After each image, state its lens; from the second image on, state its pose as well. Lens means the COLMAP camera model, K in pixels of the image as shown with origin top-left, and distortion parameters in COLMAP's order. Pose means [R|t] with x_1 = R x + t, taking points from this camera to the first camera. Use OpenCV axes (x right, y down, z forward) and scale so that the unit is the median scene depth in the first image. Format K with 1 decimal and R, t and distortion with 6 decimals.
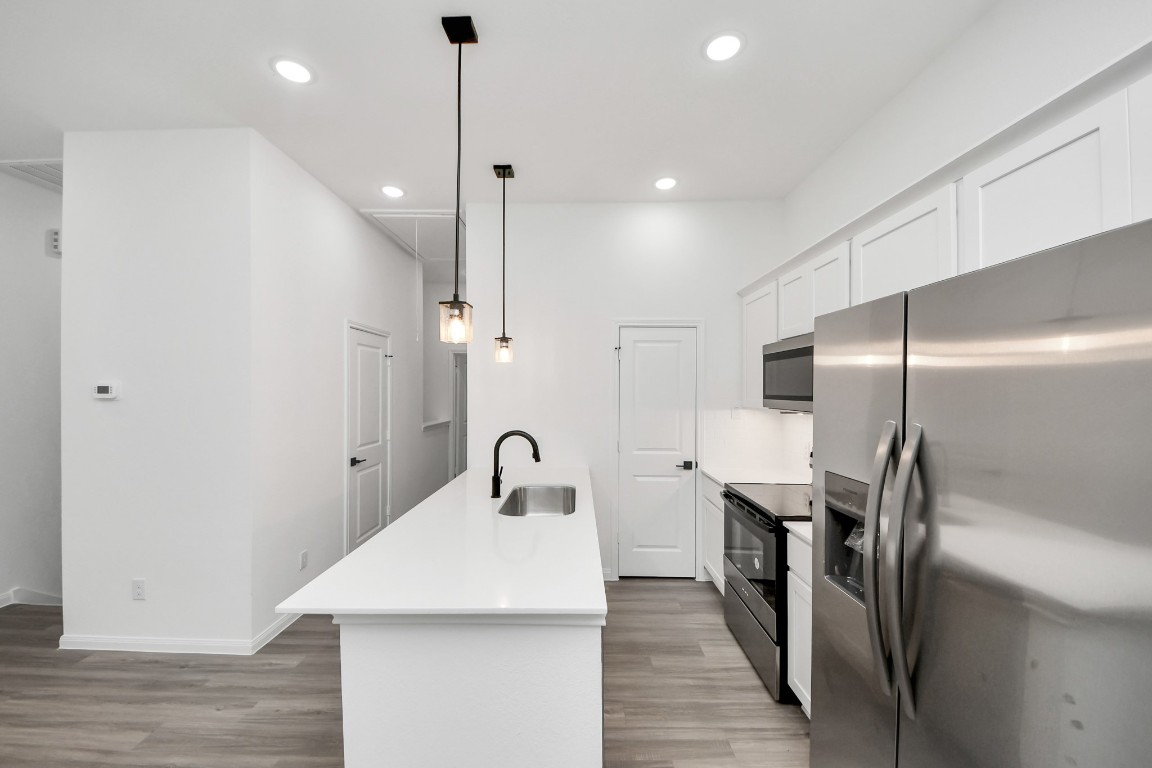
lens RADIAL K [[431.8, 0, 569.7], [0, 431.8, 390.6], [0, 0, 1]] dist [0.006437, -0.005972]
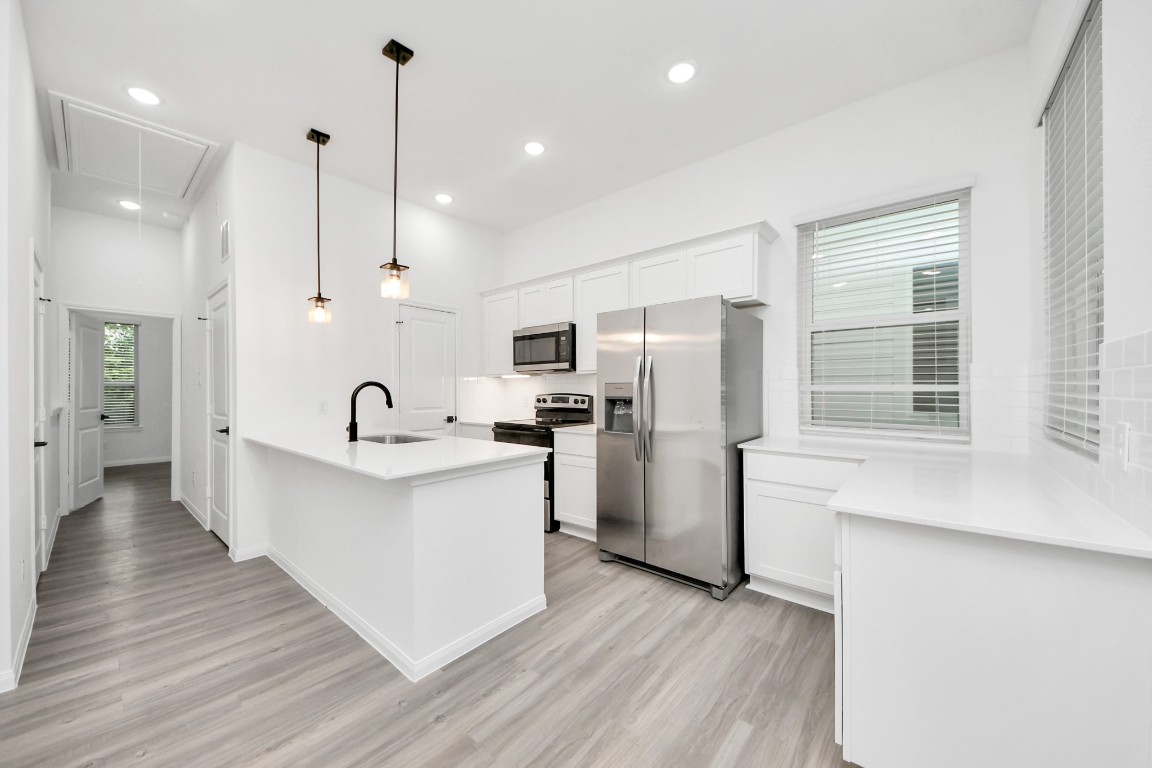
lens RADIAL K [[424.5, 0, 572.5], [0, 424.5, 386.8], [0, 0, 1]] dist [0.046915, -0.028092]
pose [[0.643441, 0.004645, 0.765481, -0.540851], [-0.001744, 0.999988, -0.004602, 0.091159], [-0.765493, 0.001626, 0.643442, -0.124709]]
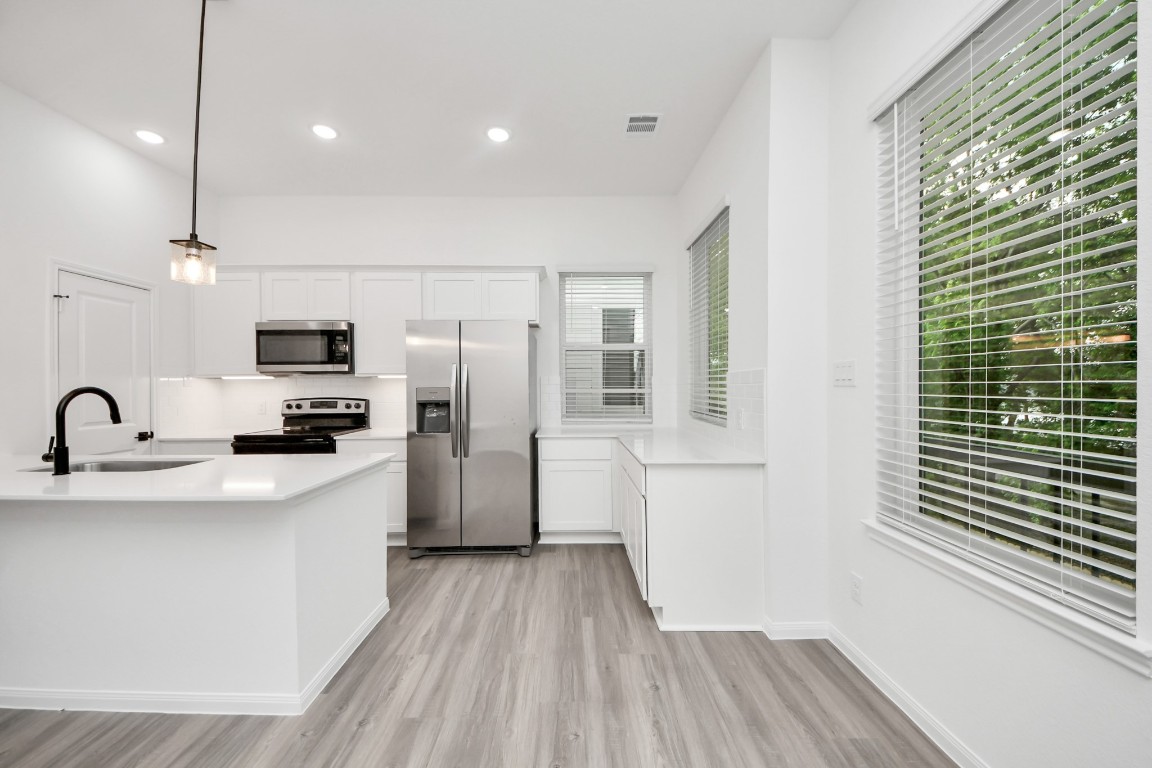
lens RADIAL K [[424.5, 0, 572.5], [0, 424.5, 386.8], [0, 0, 1]] dist [0.046915, -0.028092]
pose [[-0.013166, 0.002116, 0.999911, -0.780553], [0.002485, 0.999995, -0.002083, 0.078764], [-0.999910, 0.002457, -0.013171, 0.086454]]
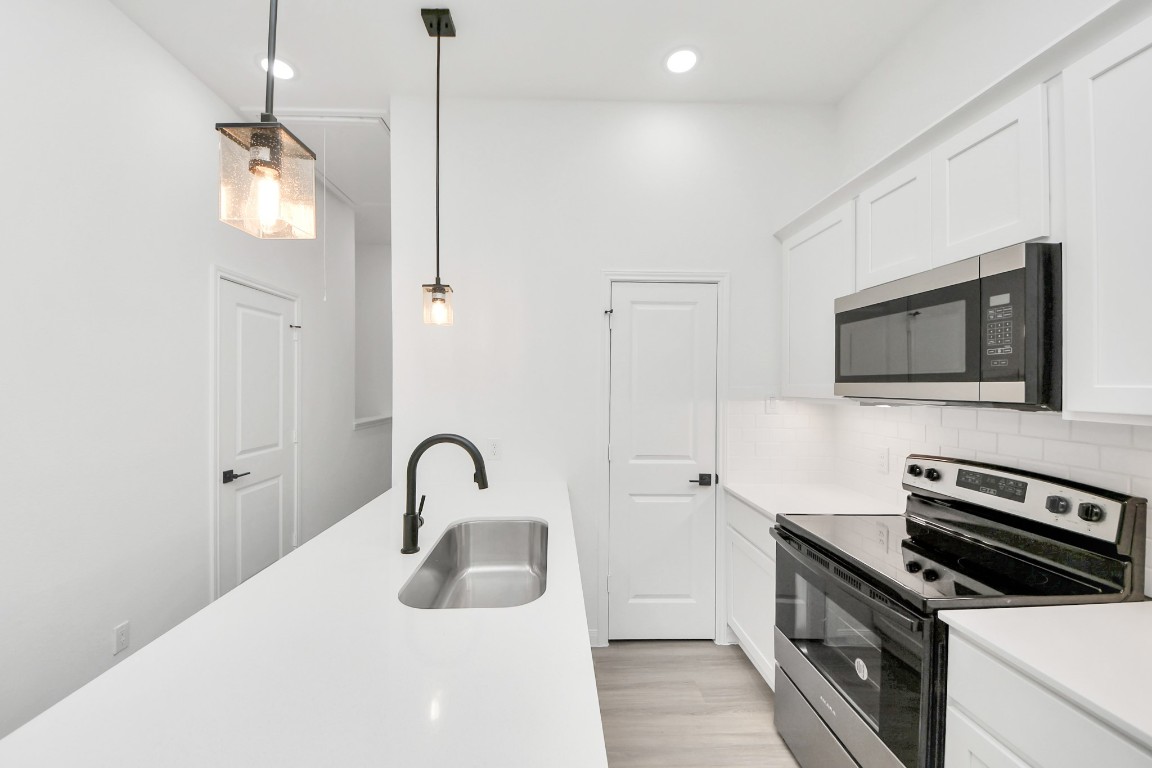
lens RADIAL K [[437.7, 0, 556.1], [0, 437.7, 382.9], [0, 0, 1]] dist [0.023513, -0.017429]
pose [[0.999130, 0.008514, 0.040815, -0.001245], [-0.008605, 0.999961, 0.002065, 0.017368], [-0.040796, -0.002415, 0.999165, 0.334841]]
